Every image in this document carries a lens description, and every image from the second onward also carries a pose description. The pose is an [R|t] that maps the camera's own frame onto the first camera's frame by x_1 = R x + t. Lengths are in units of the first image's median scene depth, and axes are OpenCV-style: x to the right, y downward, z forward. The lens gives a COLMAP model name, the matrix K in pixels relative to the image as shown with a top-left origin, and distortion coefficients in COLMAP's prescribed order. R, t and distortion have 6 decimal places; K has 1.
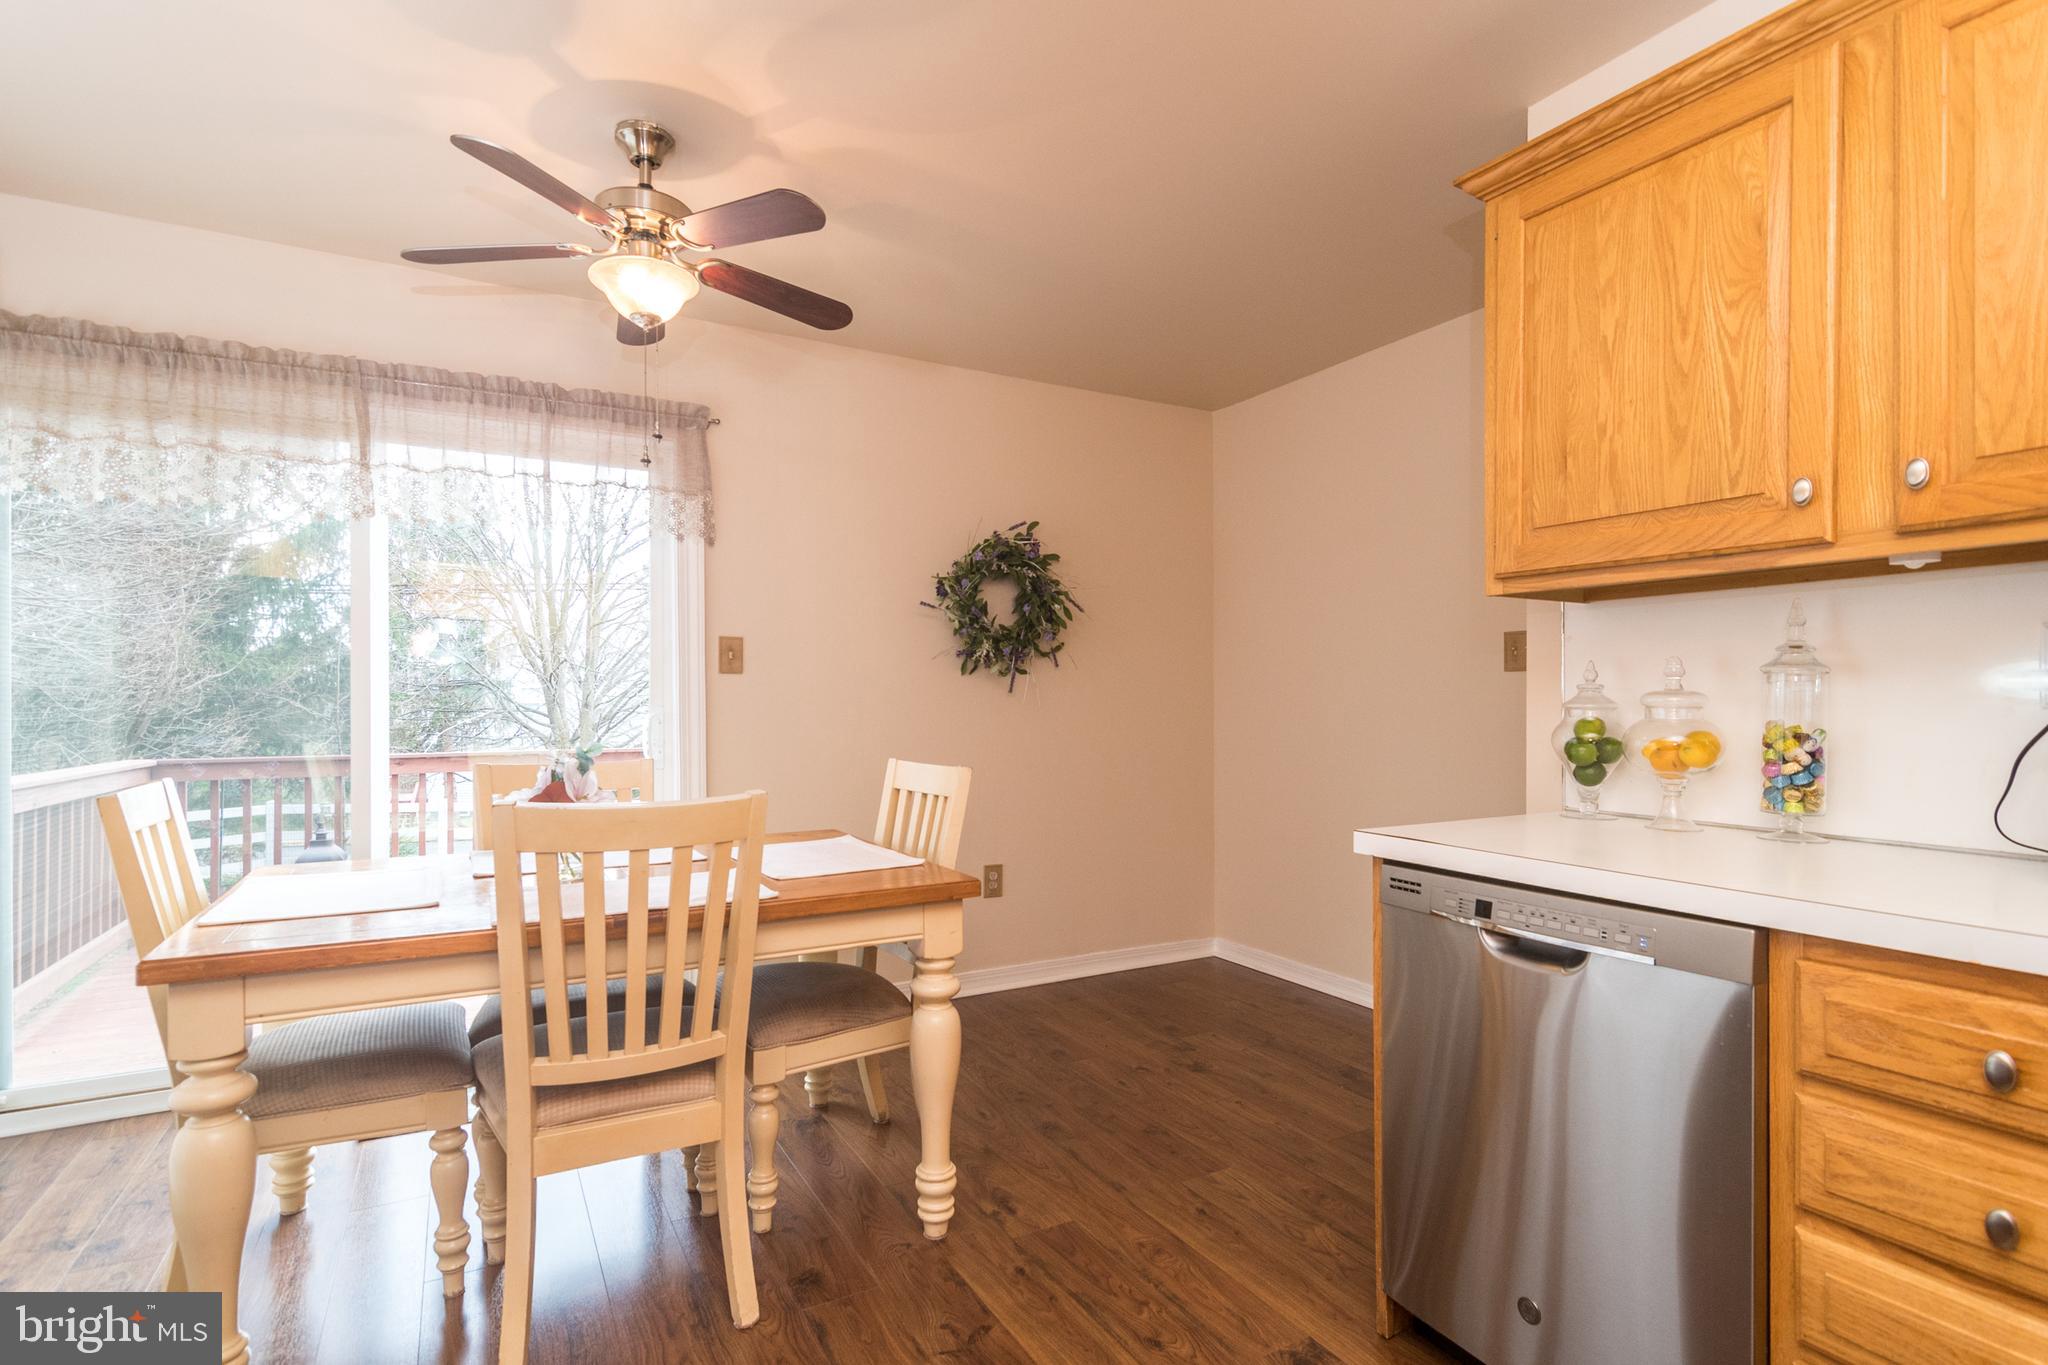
lens RADIAL K [[1010.4, 0, 1023.7], [0, 1010.4, 718.3], [0, 0, 1]] dist [-0.003175, -0.000348]
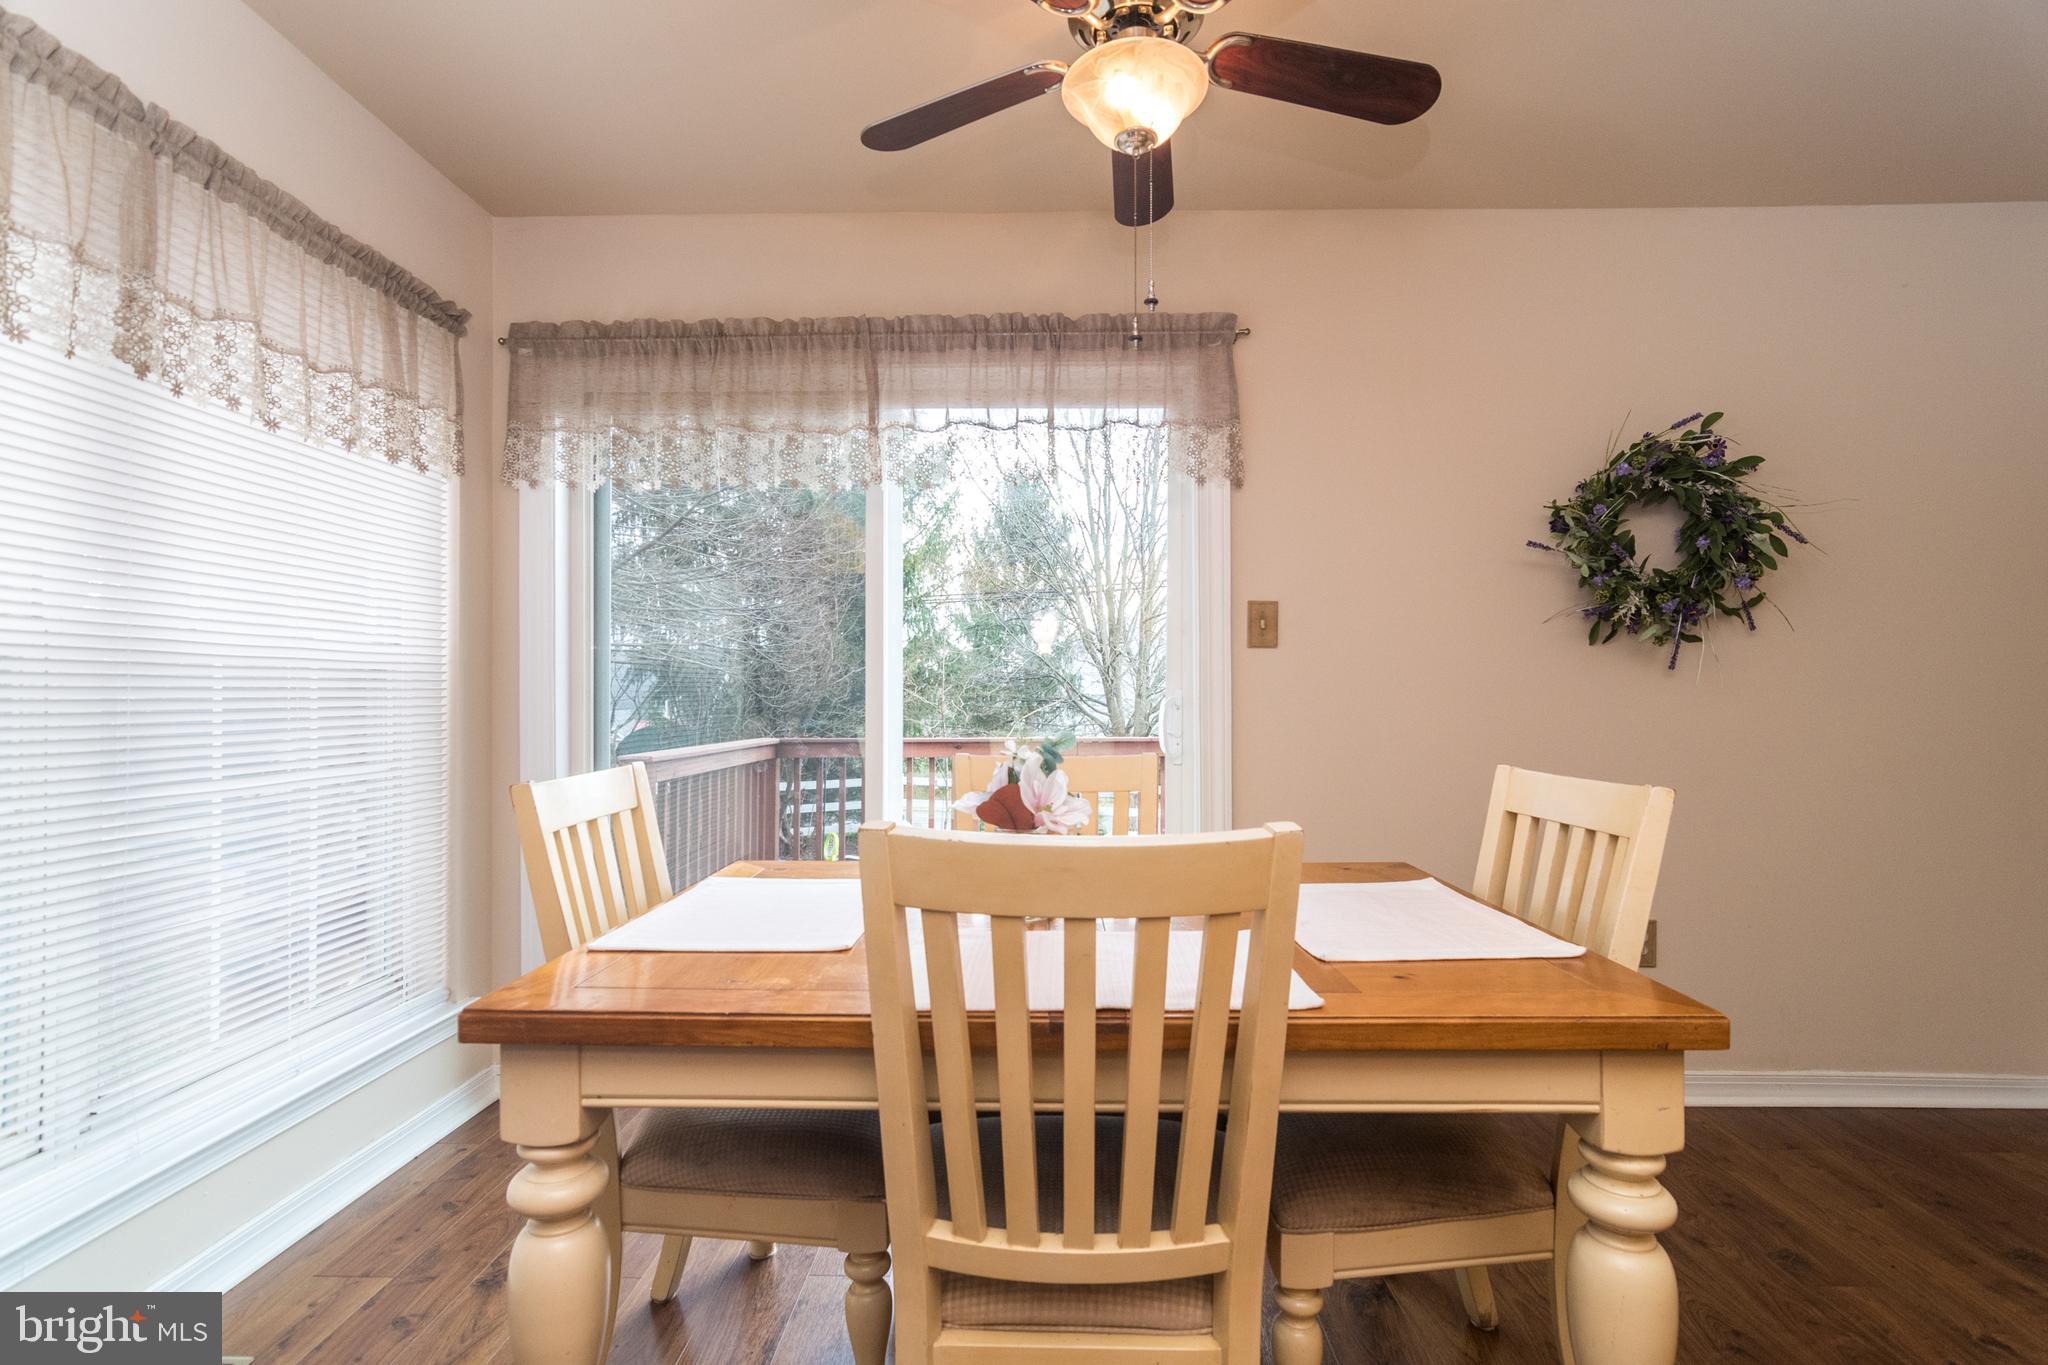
lens RADIAL K [[1039.8, 0, 987.8], [0, 1039.8, 690.8], [0, 0, 1]] dist [-0.004775, 0.000088]
pose [[0.852170, -0.000538, -0.523266, -0.053982], [-0.008325, 0.999859, -0.014586, 0.004398], [0.523200, 0.016786, 0.852045, 0.222440]]
